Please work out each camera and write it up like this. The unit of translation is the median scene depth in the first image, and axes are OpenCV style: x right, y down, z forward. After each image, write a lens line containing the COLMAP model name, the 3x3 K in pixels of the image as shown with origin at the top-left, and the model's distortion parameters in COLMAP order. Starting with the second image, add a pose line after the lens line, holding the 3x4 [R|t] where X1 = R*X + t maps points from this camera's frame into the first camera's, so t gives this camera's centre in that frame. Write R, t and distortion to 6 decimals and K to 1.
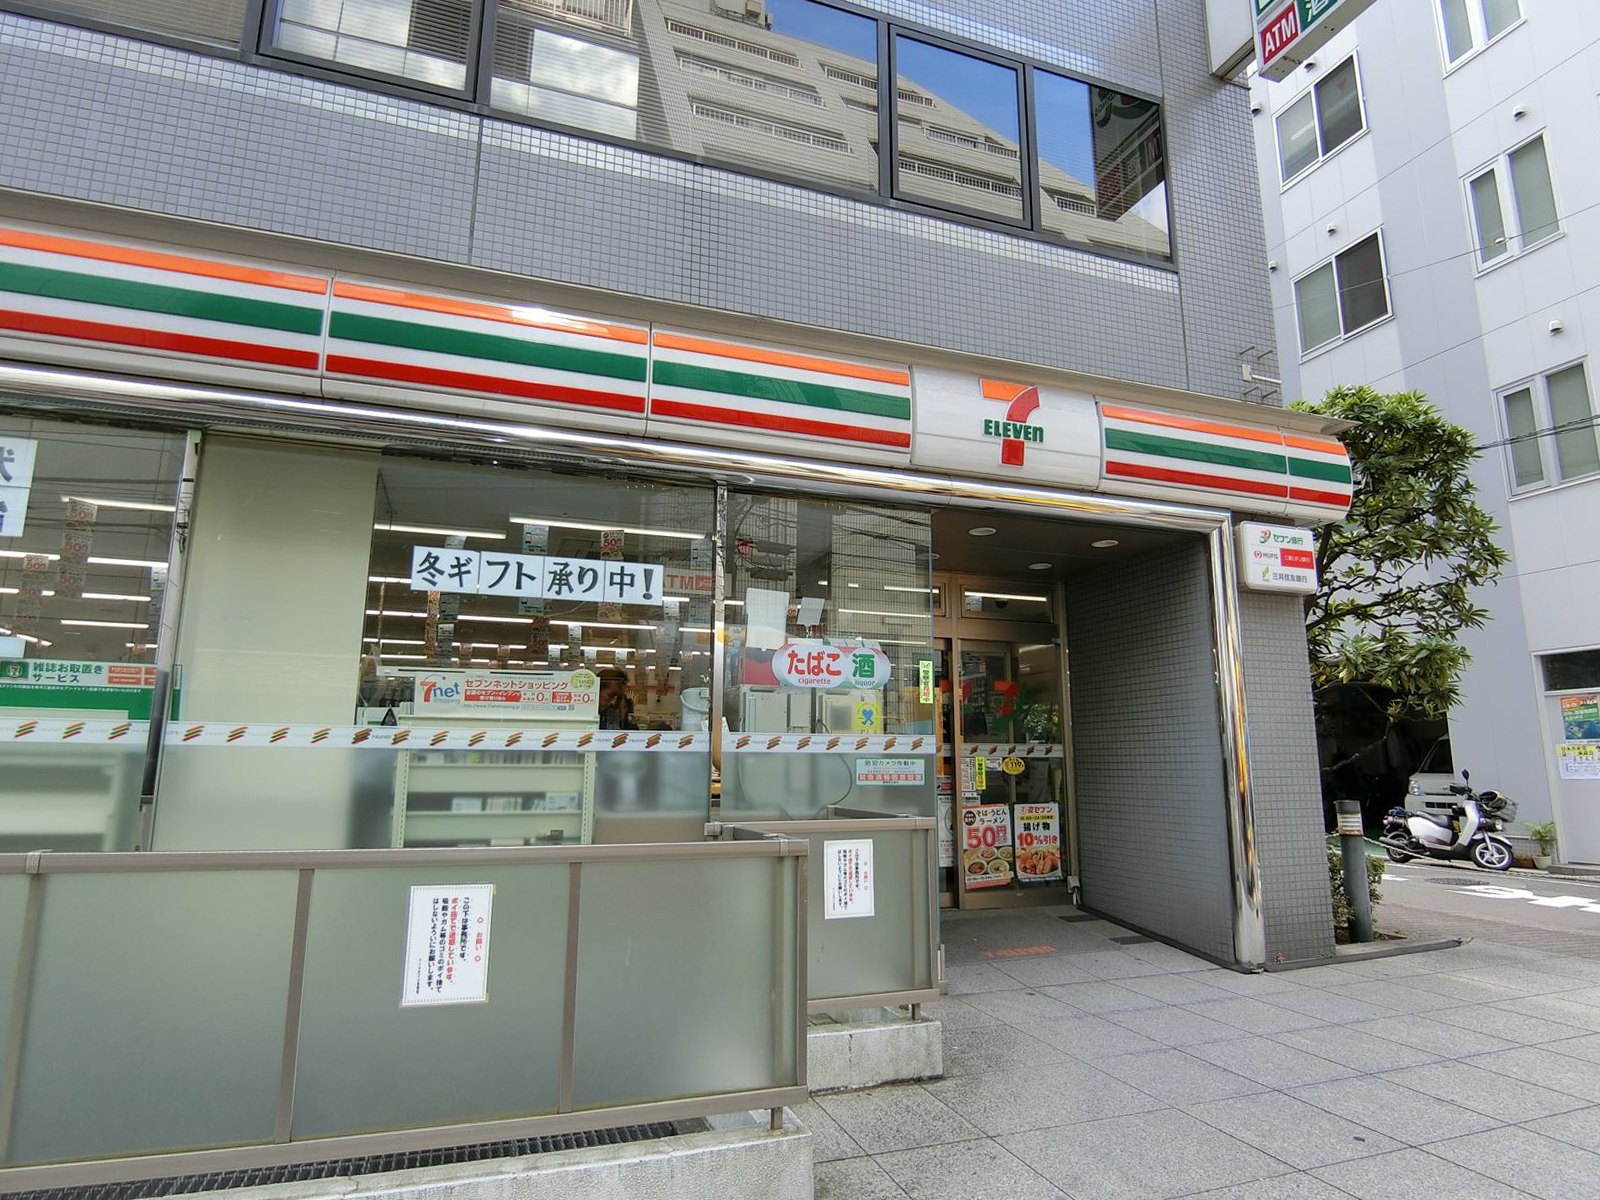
lens RADIAL K [[878.7, 0, 800.0], [0, 878.7, 600.0], [0, 0, 1]] dist [-0.000462, -0.000083]
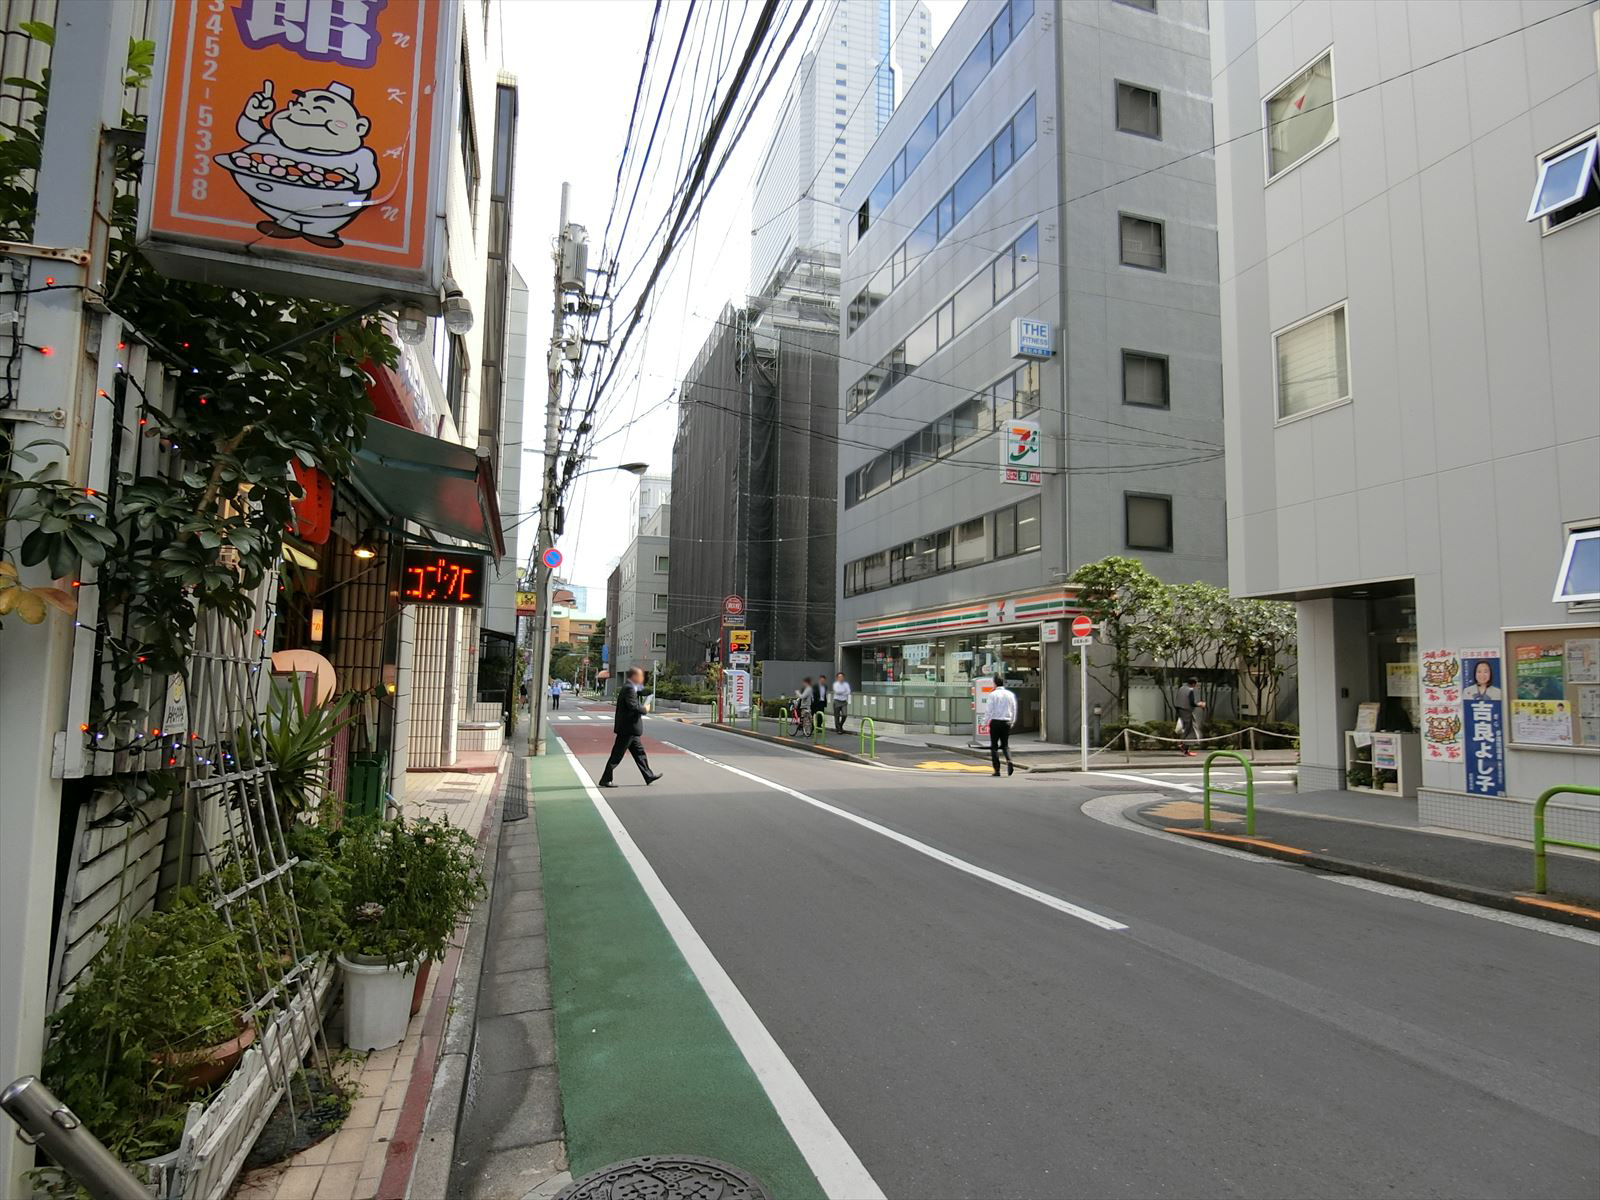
lens RADIAL K [[878.7, 0, 800.0], [0, 878.7, 600.0], [0, 0, 1]] dist [-0.000462, -0.000083]
pose [[-0.033454, -0.086732, -0.995670, 4.612909], [0.160697, 0.982799, -0.091010, -0.020931], [0.986437, -0.163046, -0.018941, 0.104171]]
